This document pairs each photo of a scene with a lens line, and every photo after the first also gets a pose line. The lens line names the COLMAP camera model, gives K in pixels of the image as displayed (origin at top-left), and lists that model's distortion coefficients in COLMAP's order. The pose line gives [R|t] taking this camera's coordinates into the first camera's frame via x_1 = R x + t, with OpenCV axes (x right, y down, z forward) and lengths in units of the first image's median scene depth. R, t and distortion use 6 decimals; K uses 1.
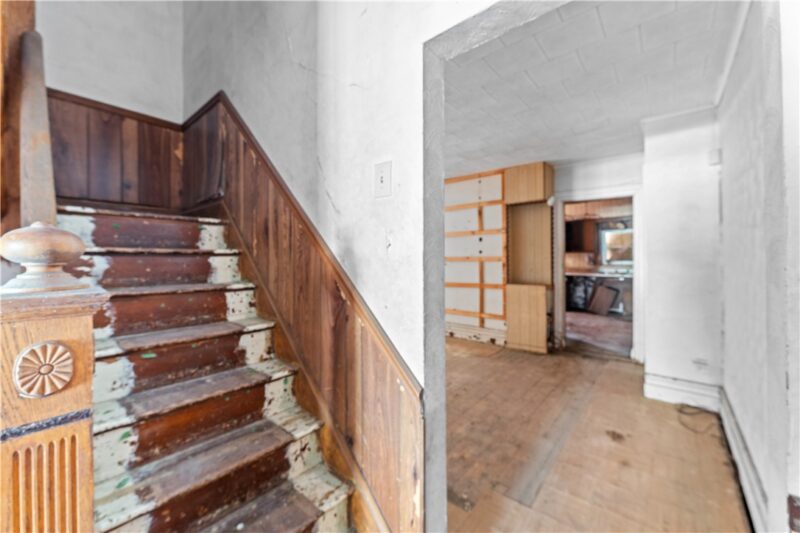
lens RADIAL K [[323.4, 0, 396.2], [0, 323.4, 259.9], [0, 0, 1]] dist [0.001006, 0.000040]
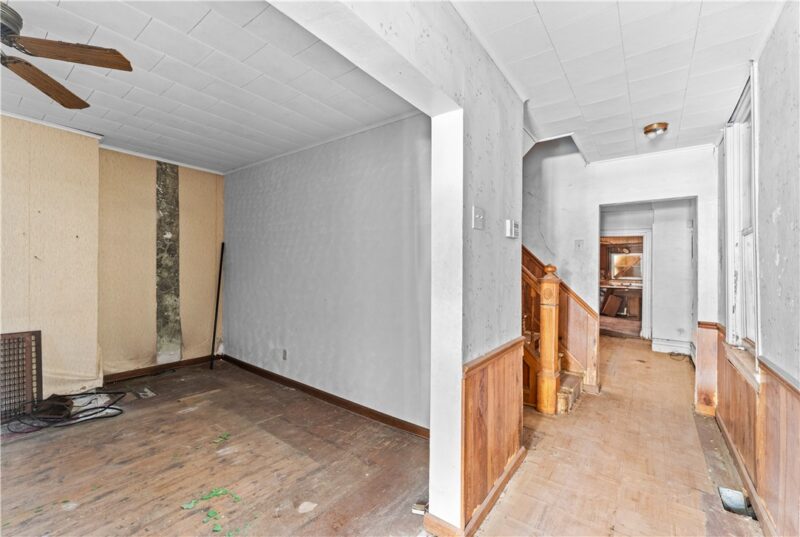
lens RADIAL K [[323.4, 0, 405.3], [0, 323.4, 267.6], [0, 0, 1]] dist [0.001006, 0.000040]
pose [[0.998506, 0.024466, 0.048865, -0.482300], [-0.023880, 0.999636, -0.012550, 0.007974], [-0.049155, 0.011364, 0.998727, -0.508210]]
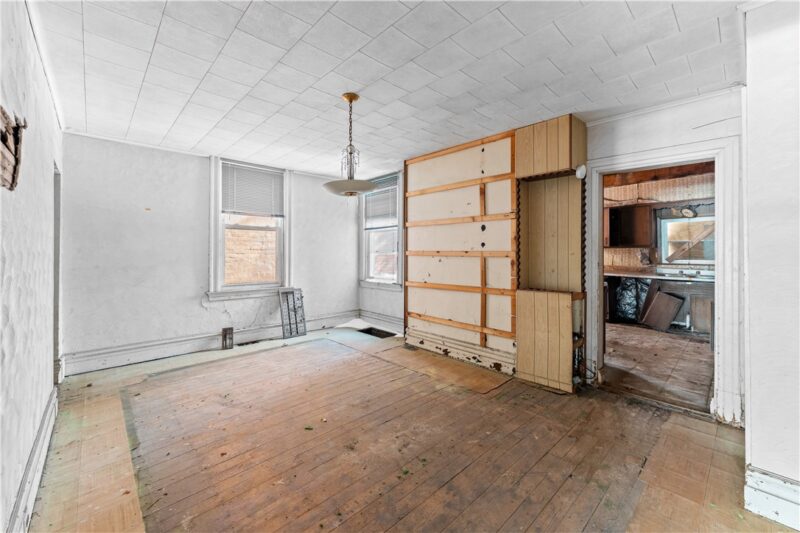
lens RADIAL K [[323.4, 0, 397.1], [0, 323.4, 250.8], [0, 0, 1]] dist [0.001006, 0.000040]
pose [[0.993096, 0.012300, -0.116660, 0.164530], [-0.013225, 0.999887, -0.007154, -0.002731], [0.116559, 0.008648, 0.993146, 0.259398]]
